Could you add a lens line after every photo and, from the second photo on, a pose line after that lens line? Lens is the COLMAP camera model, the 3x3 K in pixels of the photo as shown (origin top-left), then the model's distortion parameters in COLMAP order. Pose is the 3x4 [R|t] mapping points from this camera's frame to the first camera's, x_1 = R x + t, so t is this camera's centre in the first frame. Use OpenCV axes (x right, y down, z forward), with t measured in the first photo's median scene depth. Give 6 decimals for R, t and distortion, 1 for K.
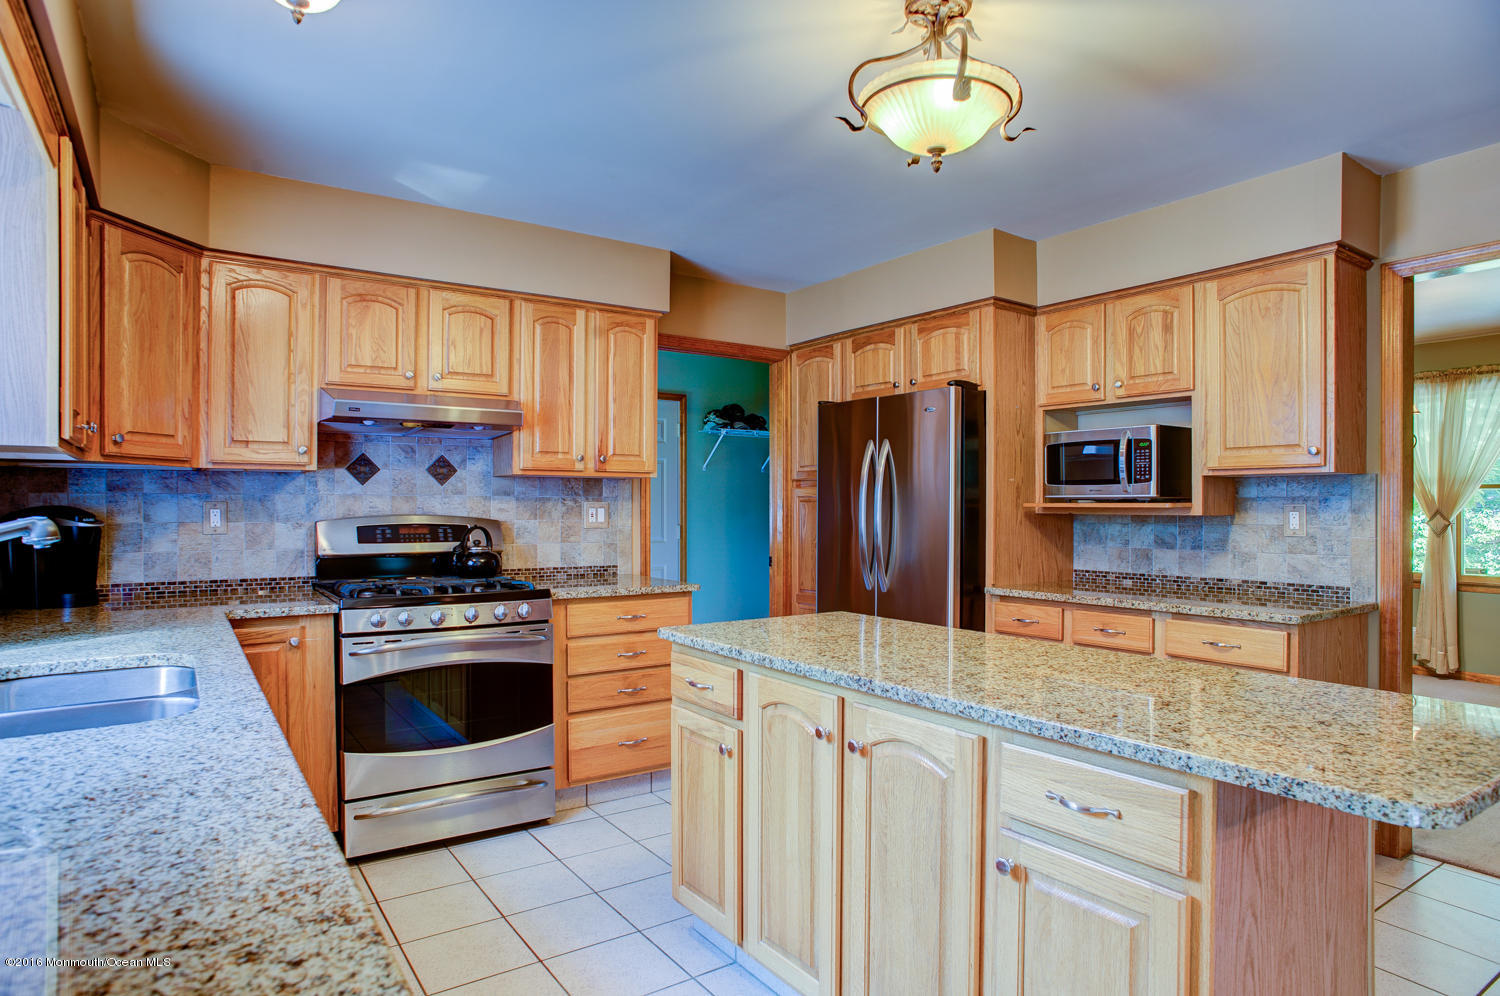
lens RADIAL K [[852.4, 0, 752.9], [0, 852.4, 515.2], [0, 0, 1]] dist [-0.097300, 0.061605]
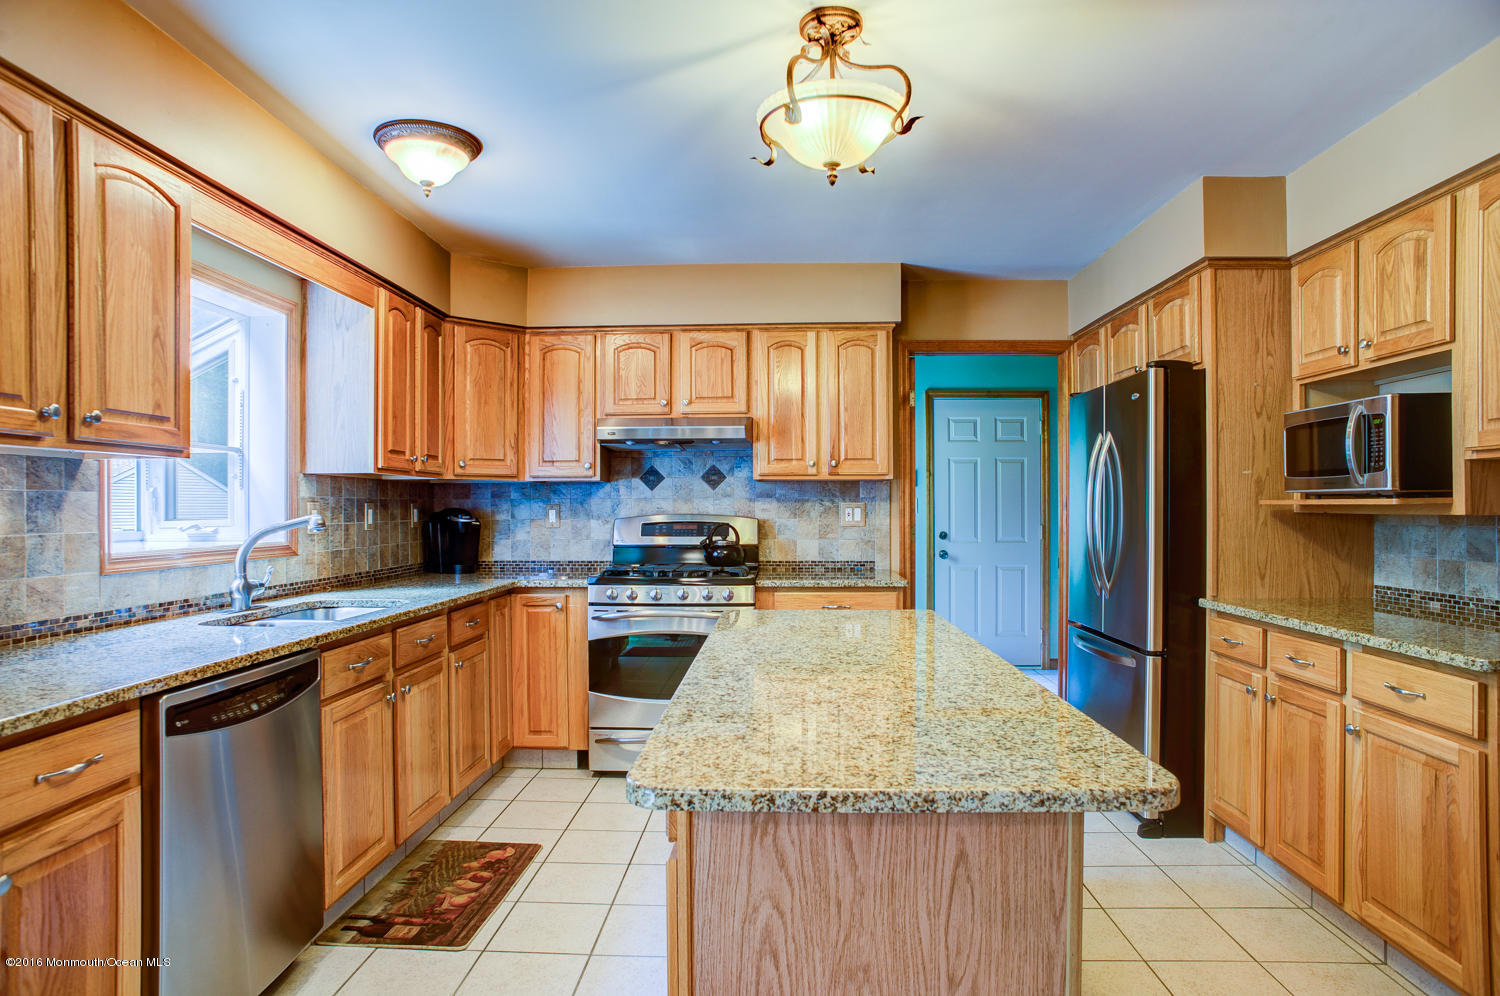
lens RADIAL K [[852.4, 0, 739.1], [0, 852.4, 511.1], [0, 0, 1]] dist [-0.097300, 0.061605]
pose [[0.792433, -0.001779, -0.609956, 0.427063], [-0.000879, 0.999991, -0.004059, 0.000081], [0.609958, 0.003753, 0.792425, 0.053217]]
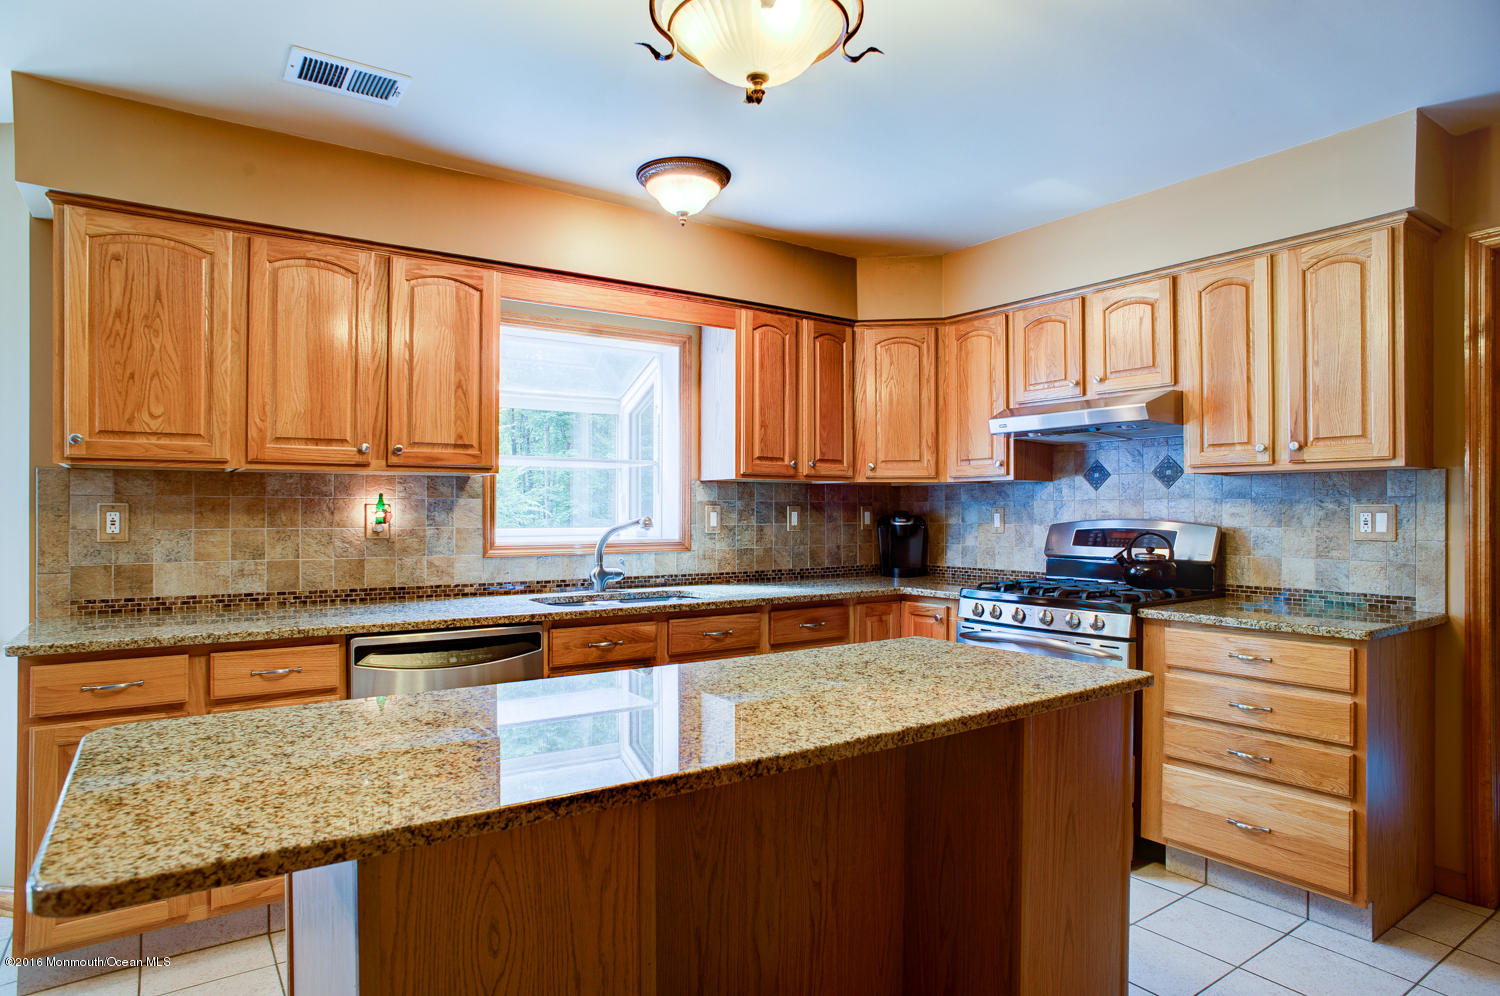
lens RADIAL K [[852.4, 0, 745.0], [0, 852.4, 515.5], [0, 0, 1]] dist [-0.097300, 0.061605]
pose [[0.002318, 0.002713, -0.999994, 0.582806], [-0.008899, 0.999957, 0.002692, -0.003690], [0.999958, 0.008893, 0.002342, 0.553566]]
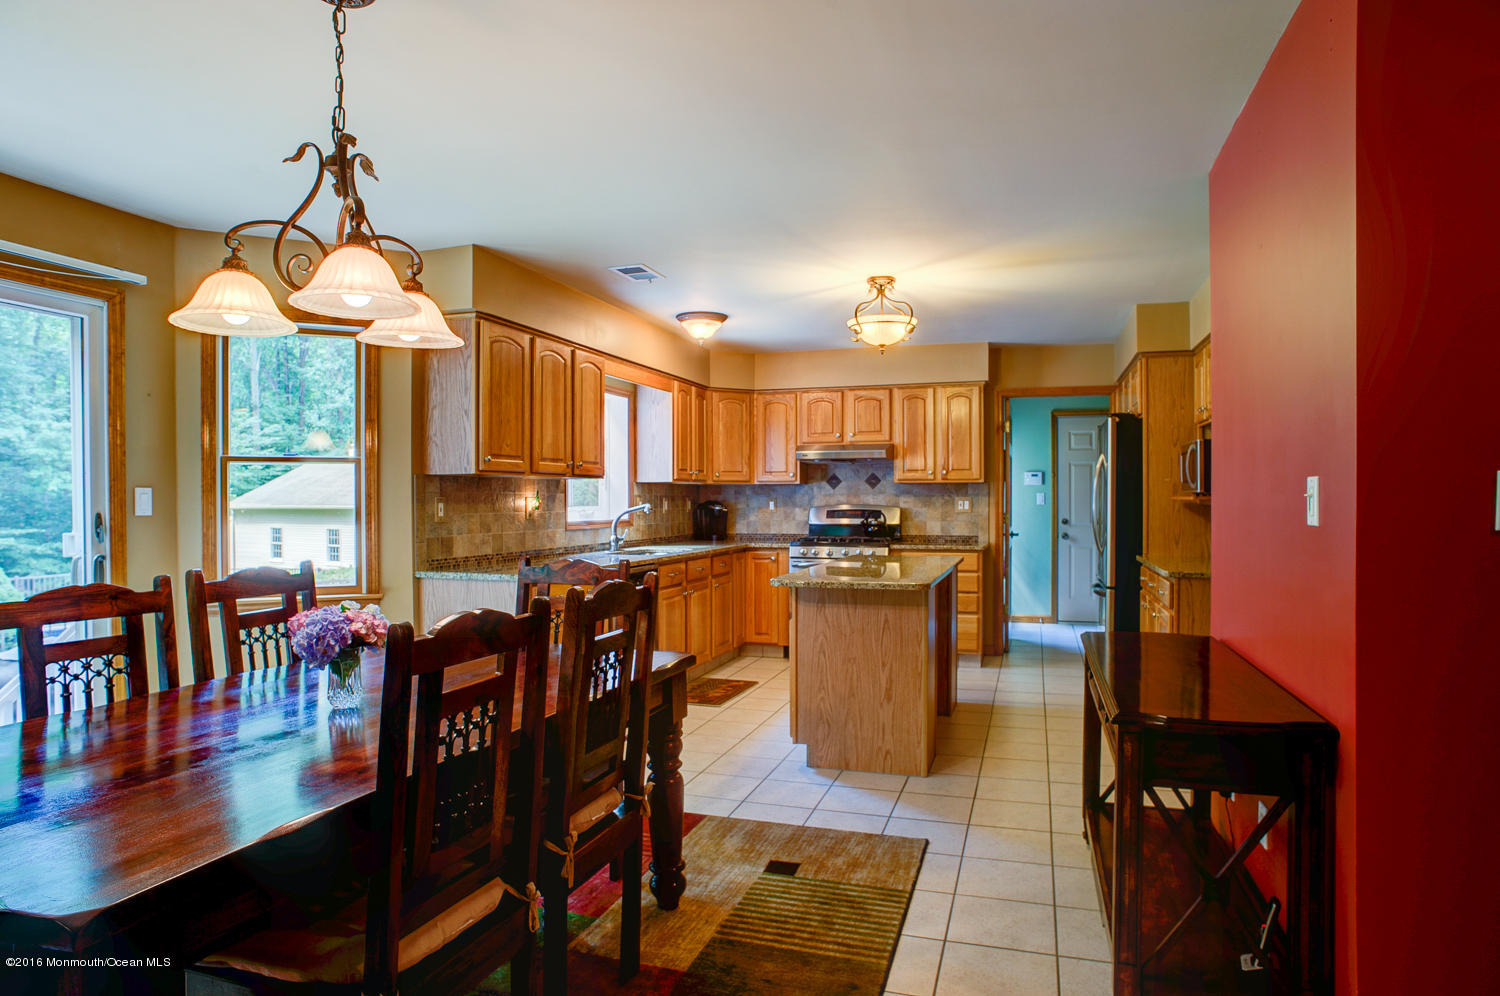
lens RADIAL K [[852.4, 0, 750.8], [0, 852.4, 512.9], [0, 0, 1]] dist [-0.097300, 0.061605]
pose [[0.602805, 0.008635, -0.797842, 1.033342], [-0.003258, 0.999960, 0.008361, 0.003323], [0.797882, -0.002441, 0.602809, -0.383923]]
